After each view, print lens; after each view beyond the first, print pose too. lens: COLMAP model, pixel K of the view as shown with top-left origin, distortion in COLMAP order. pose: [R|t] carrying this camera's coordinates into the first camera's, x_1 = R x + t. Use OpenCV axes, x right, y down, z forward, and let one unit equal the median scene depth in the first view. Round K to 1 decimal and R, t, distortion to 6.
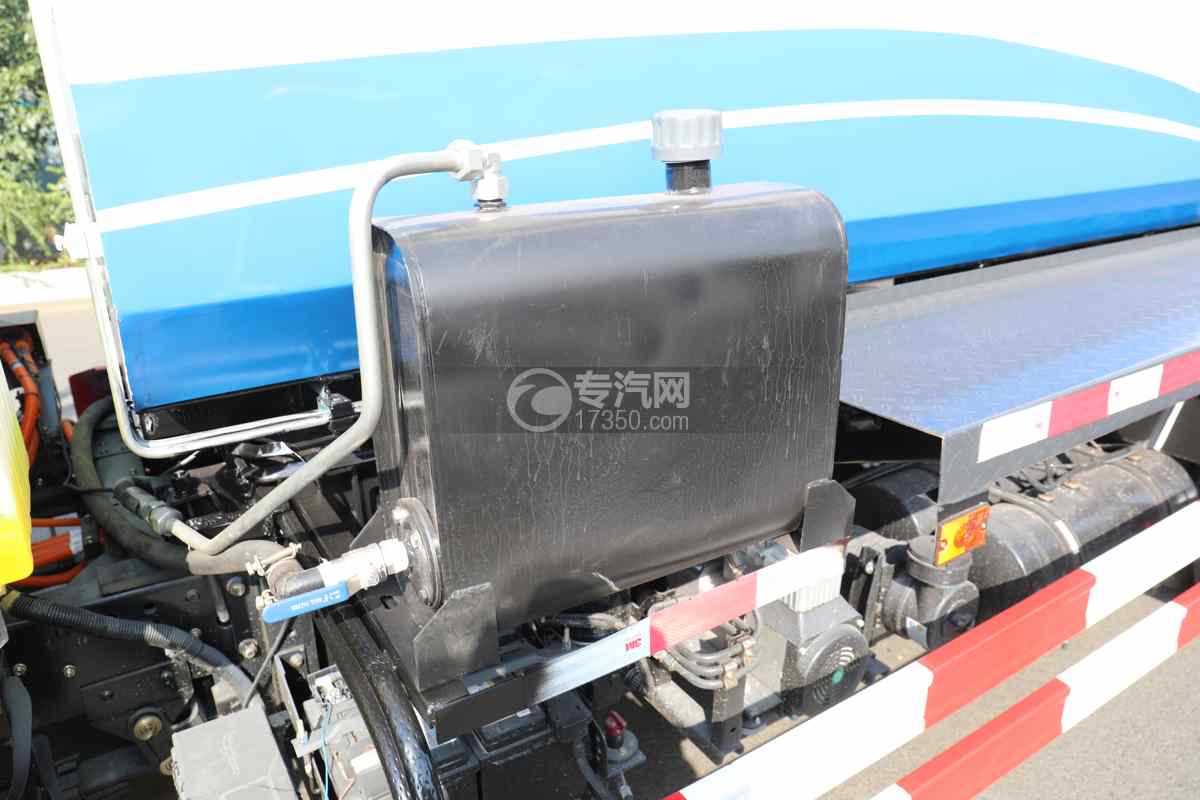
lens RADIAL K [[847.2, 0, 596.4], [0, 847.2, 398.8], [0, 0, 1]] dist [-0.085489, 0.078103]
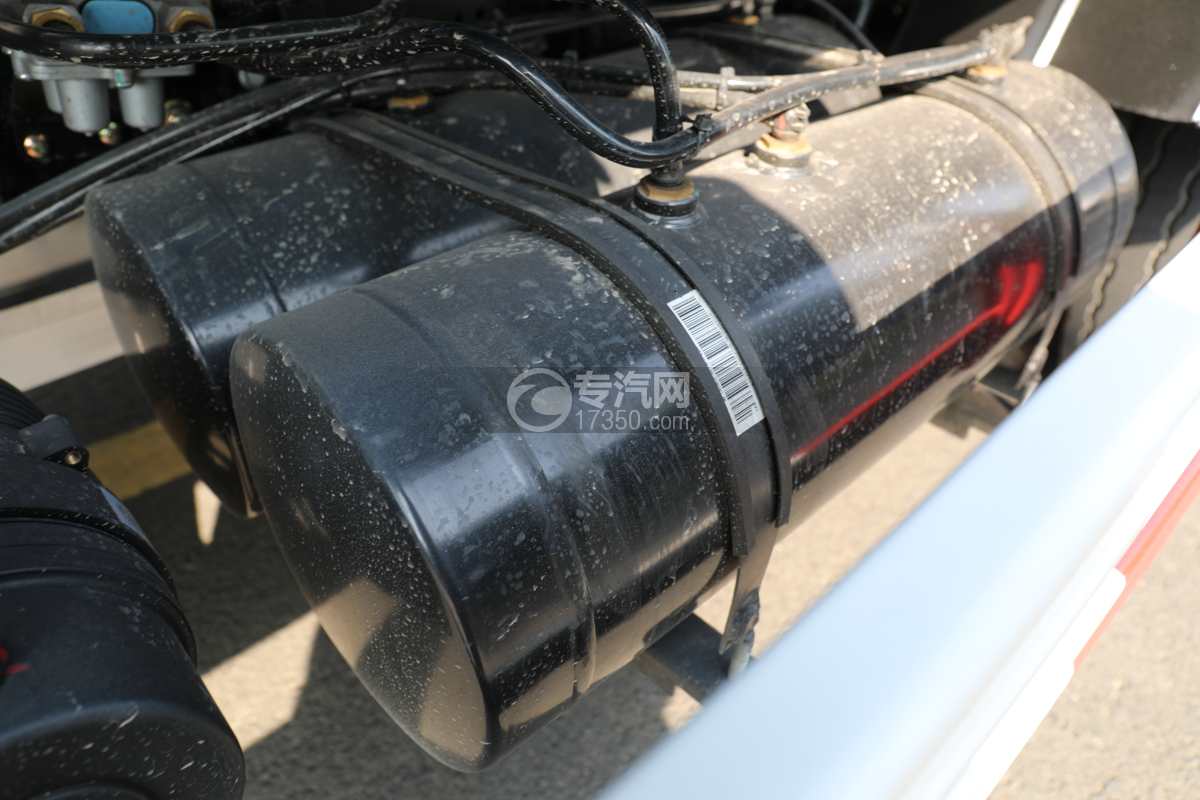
lens RADIAL K [[847.2, 0, 596.4], [0, 847.2, 398.8], [0, 0, 1]] dist [-0.085489, 0.078103]
pose [[0.982724, -0.098821, 0.156489, 0.455132], [0.052872, 0.960185, 0.274315, 0.102309], [-0.177367, -0.261302, 0.948821, 0.717149]]
